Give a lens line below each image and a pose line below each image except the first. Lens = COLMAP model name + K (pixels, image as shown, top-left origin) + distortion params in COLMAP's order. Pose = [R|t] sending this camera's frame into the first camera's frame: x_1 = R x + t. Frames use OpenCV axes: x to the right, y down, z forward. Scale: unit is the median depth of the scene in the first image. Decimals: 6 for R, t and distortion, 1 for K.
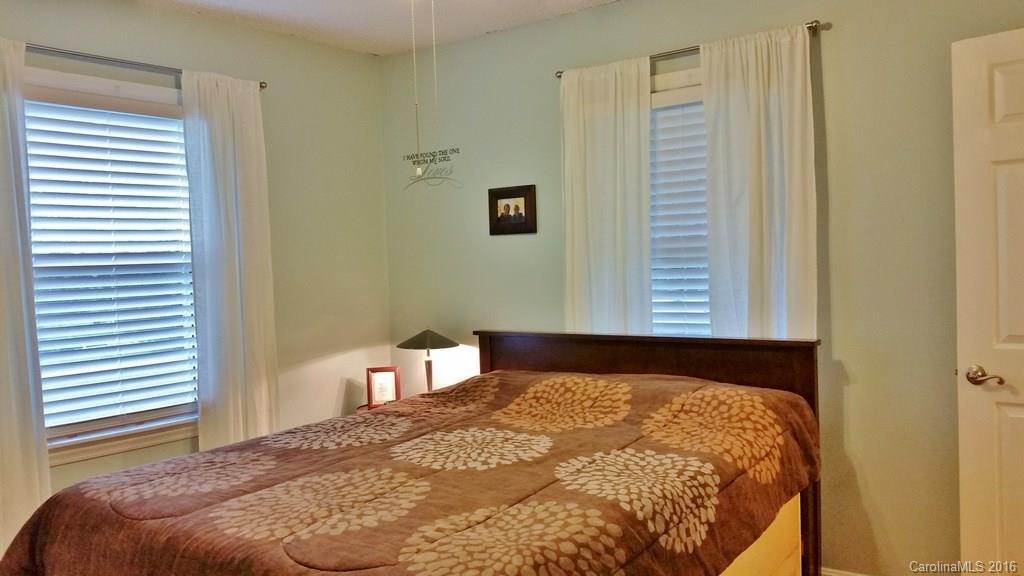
lens RADIAL K [[833.2, 0, 512.3], [0, 833.2, 293.8], [0, 0, 1]] dist [0.162768, -0.369346]
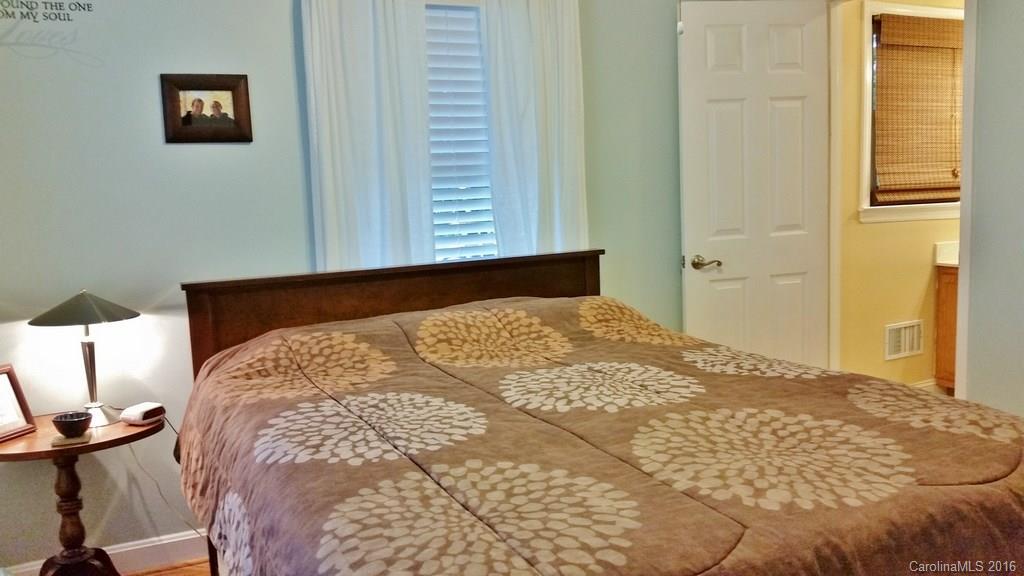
lens RADIAL K [[852.6, 0, 512.0], [0, 852.6, 288.0], [0, 0, 1]] dist [-0.016340, -0.006200]
pose [[0.468306, -0.089249, 0.879047, -0.539491], [0.063401, 0.995715, 0.067318, 0.018579], [-0.881289, 0.024207, 0.471958, 0.459645]]
